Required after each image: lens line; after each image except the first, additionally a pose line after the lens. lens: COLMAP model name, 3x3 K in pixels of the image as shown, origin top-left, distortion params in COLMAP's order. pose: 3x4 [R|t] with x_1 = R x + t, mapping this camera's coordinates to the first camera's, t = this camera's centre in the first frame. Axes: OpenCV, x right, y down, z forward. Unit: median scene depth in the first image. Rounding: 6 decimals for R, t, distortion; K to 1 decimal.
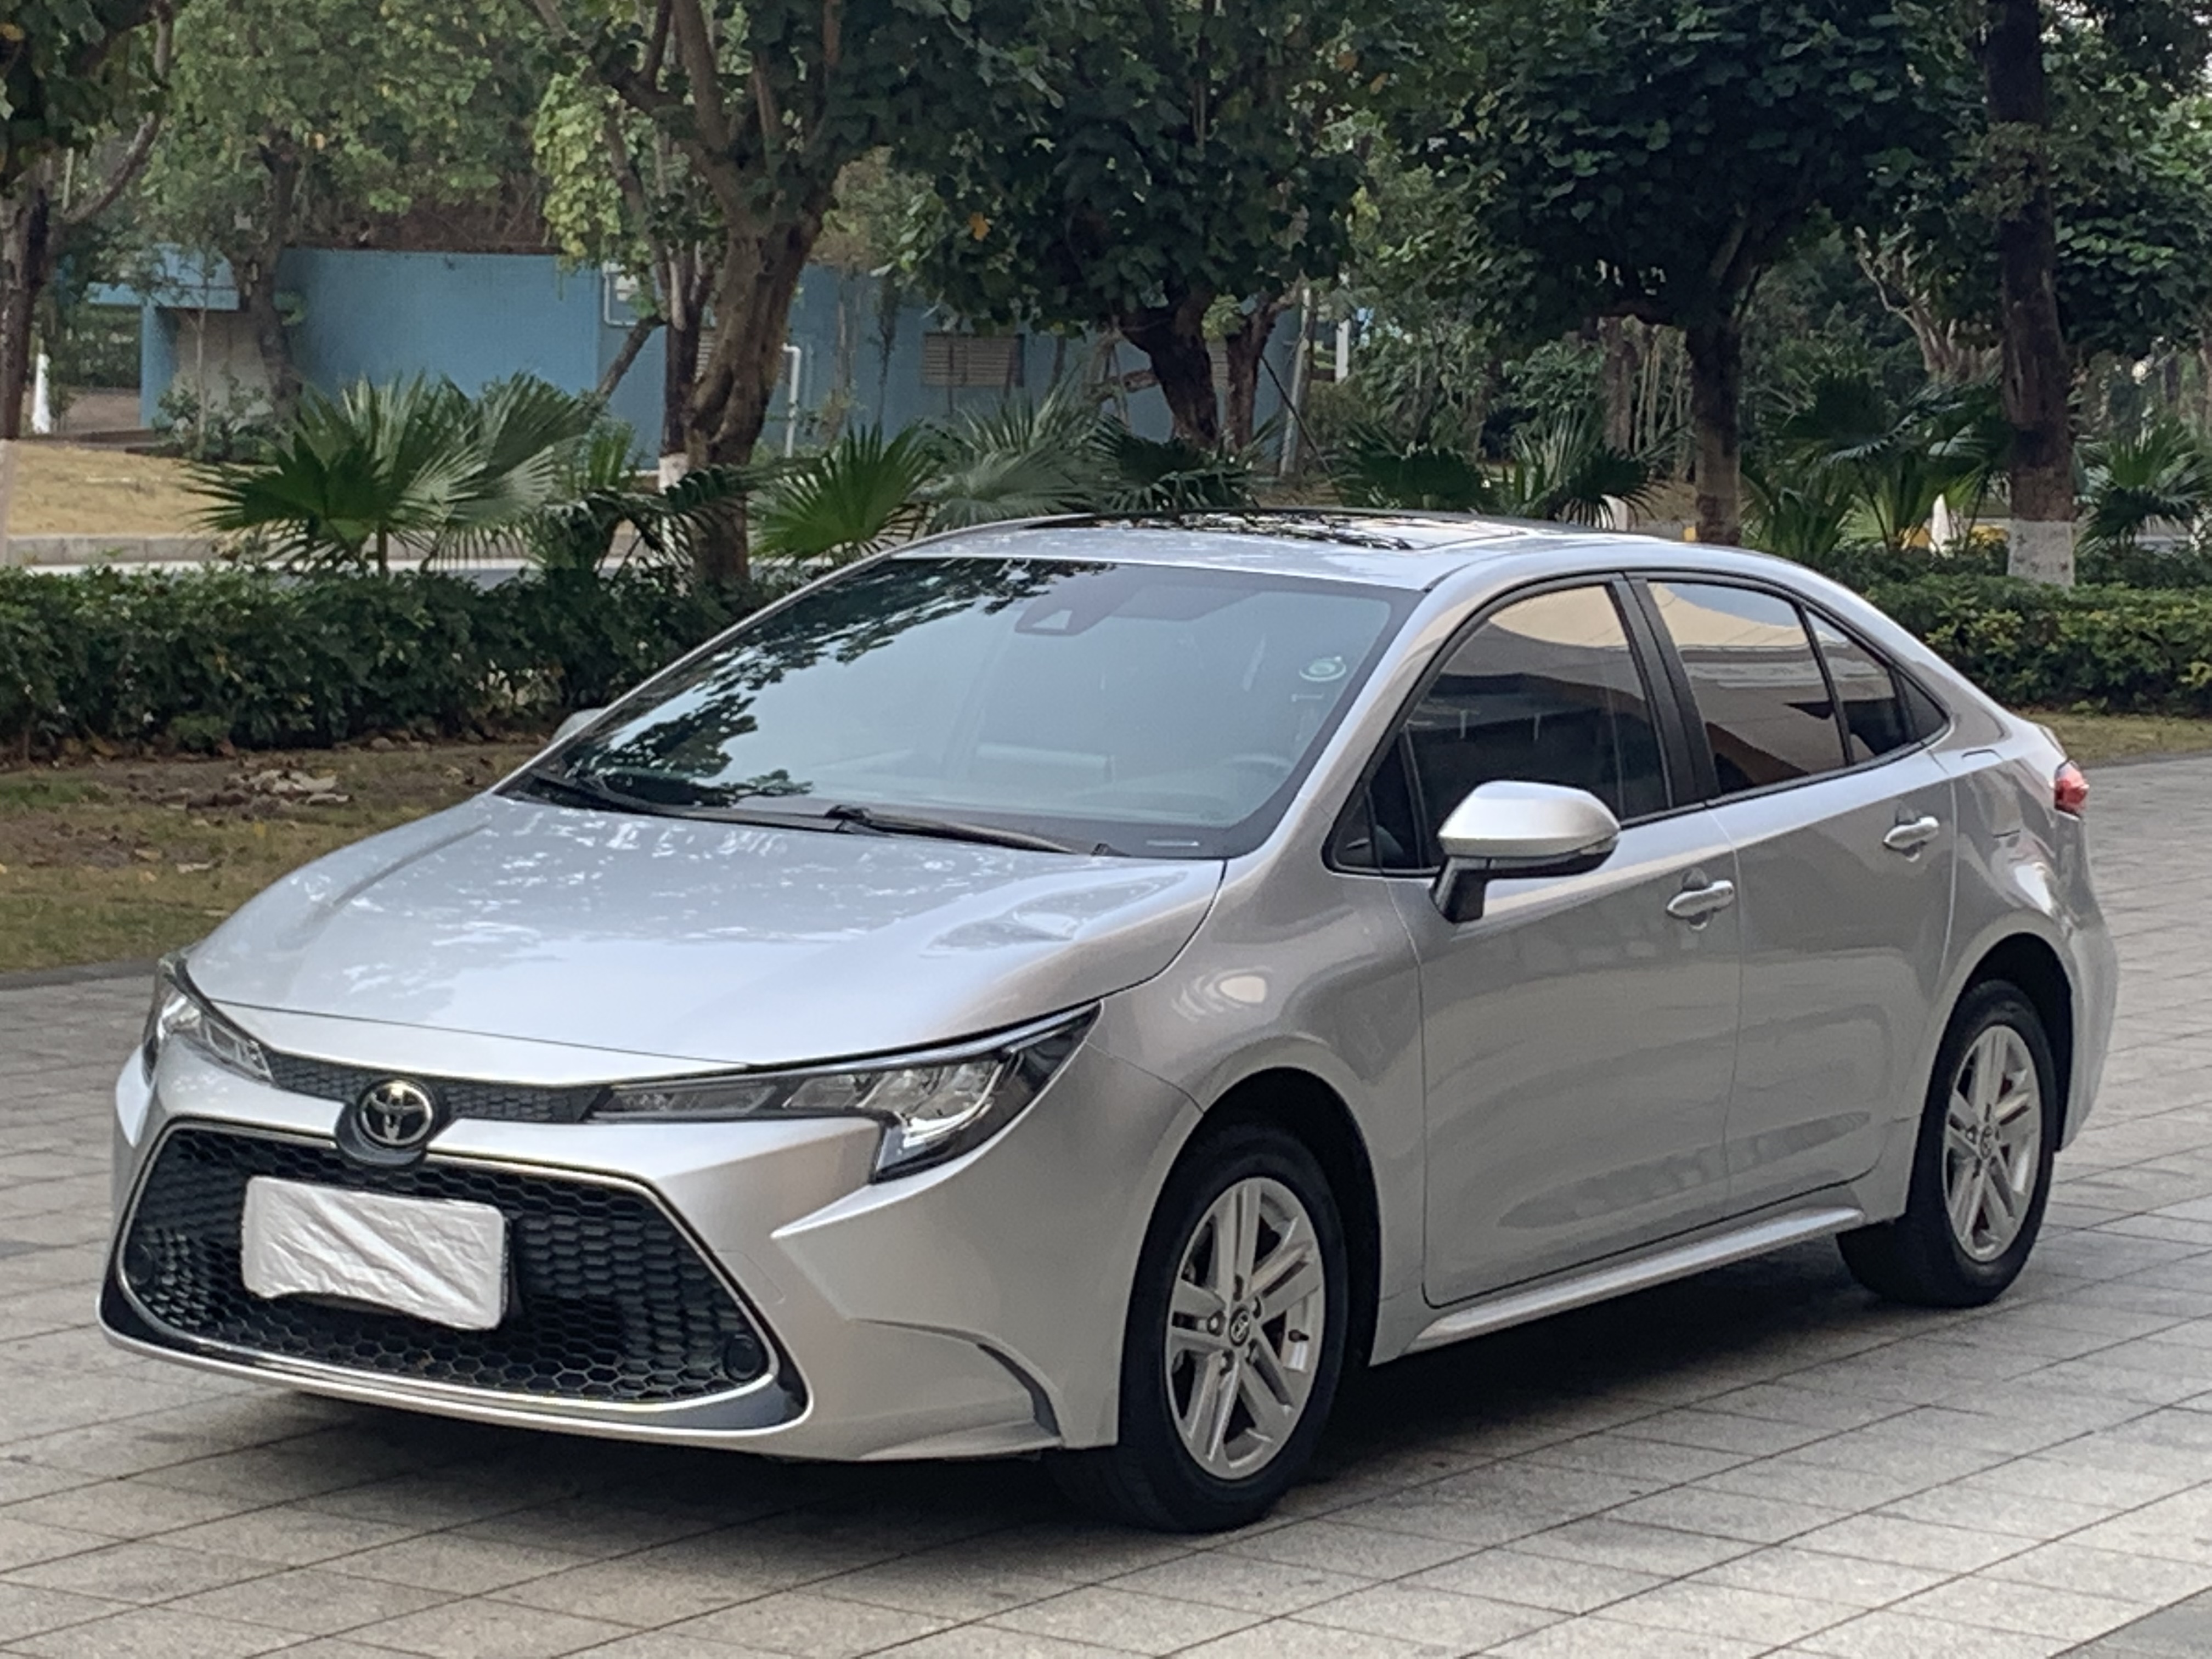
lens RADIAL K [[5613.1, 0, 1109.6], [0, 5613.1, 814.5], [0, 0, 1]] dist [0.154042, 0.000000]
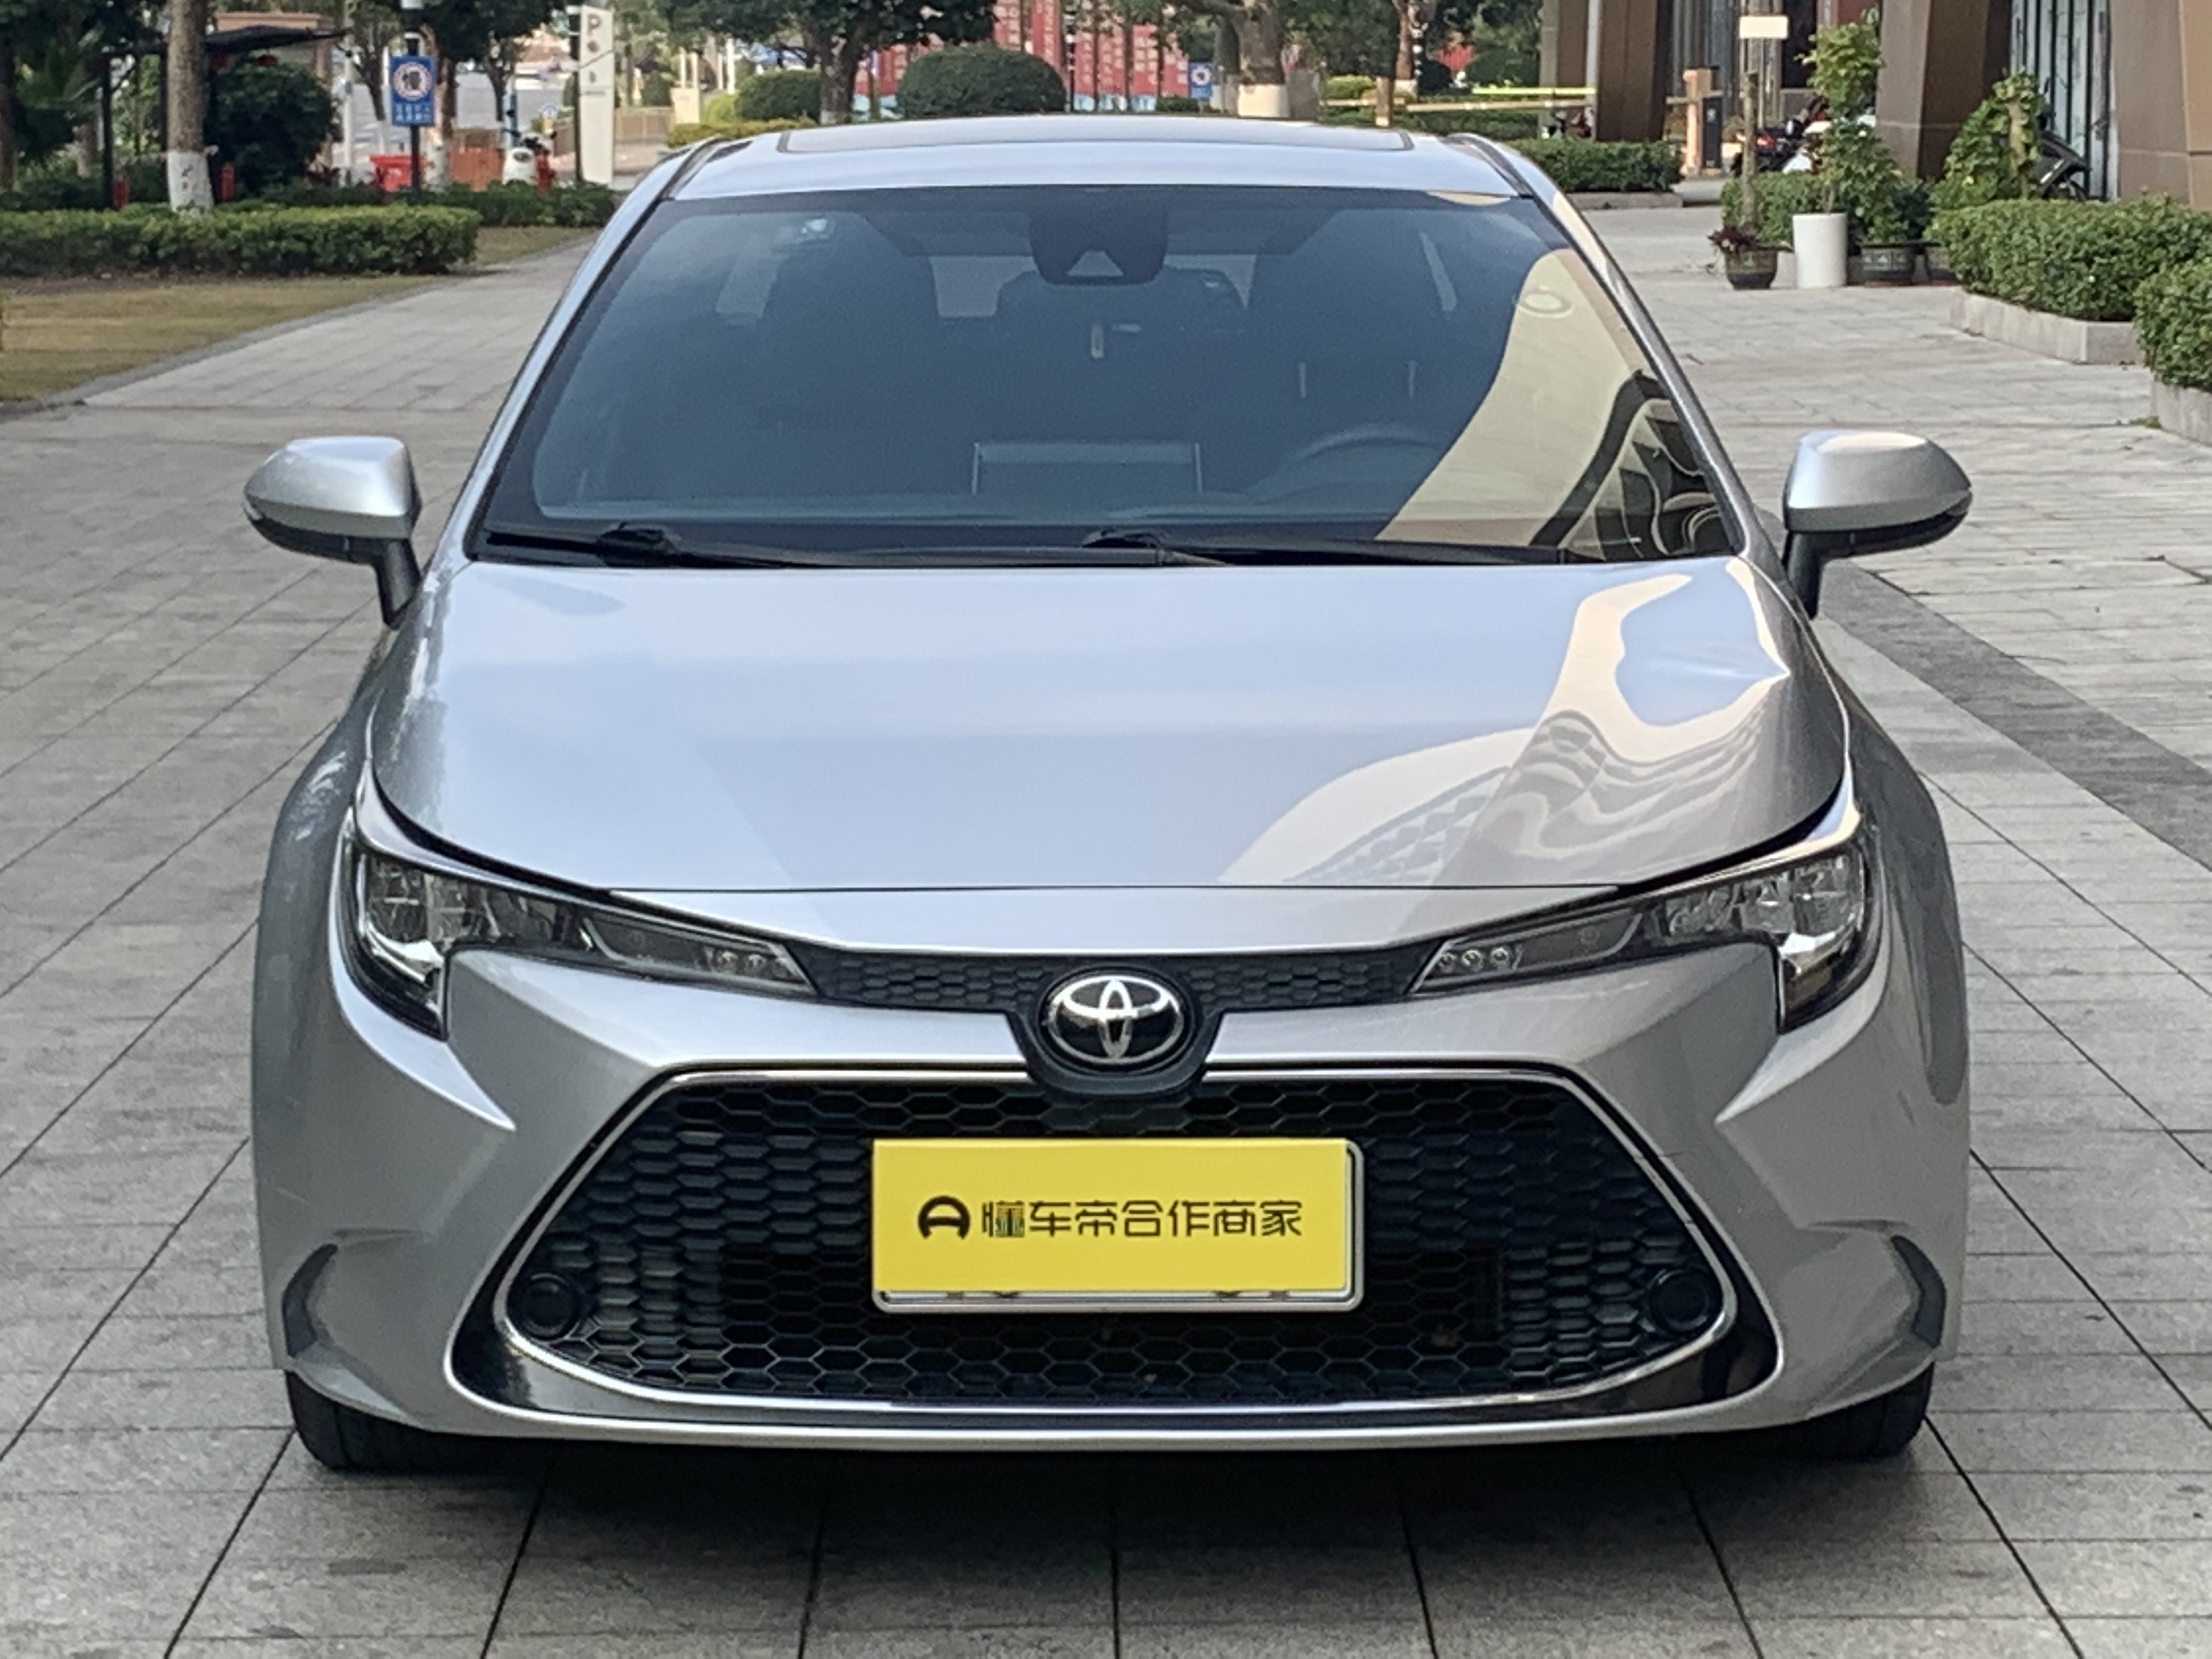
lens RADIAL K [[5961.8, 0, 1126.8], [0, 5961.8, 848.0], [0, 0, 1]] dist [0.162416, 0.000000]
pose [[0.834533, -0.113489, 0.539142, -0.459542], [0.074614, 0.992820, 0.093493, -0.030338], [-0.545882, -0.037795, 0.837009, 0.367558]]
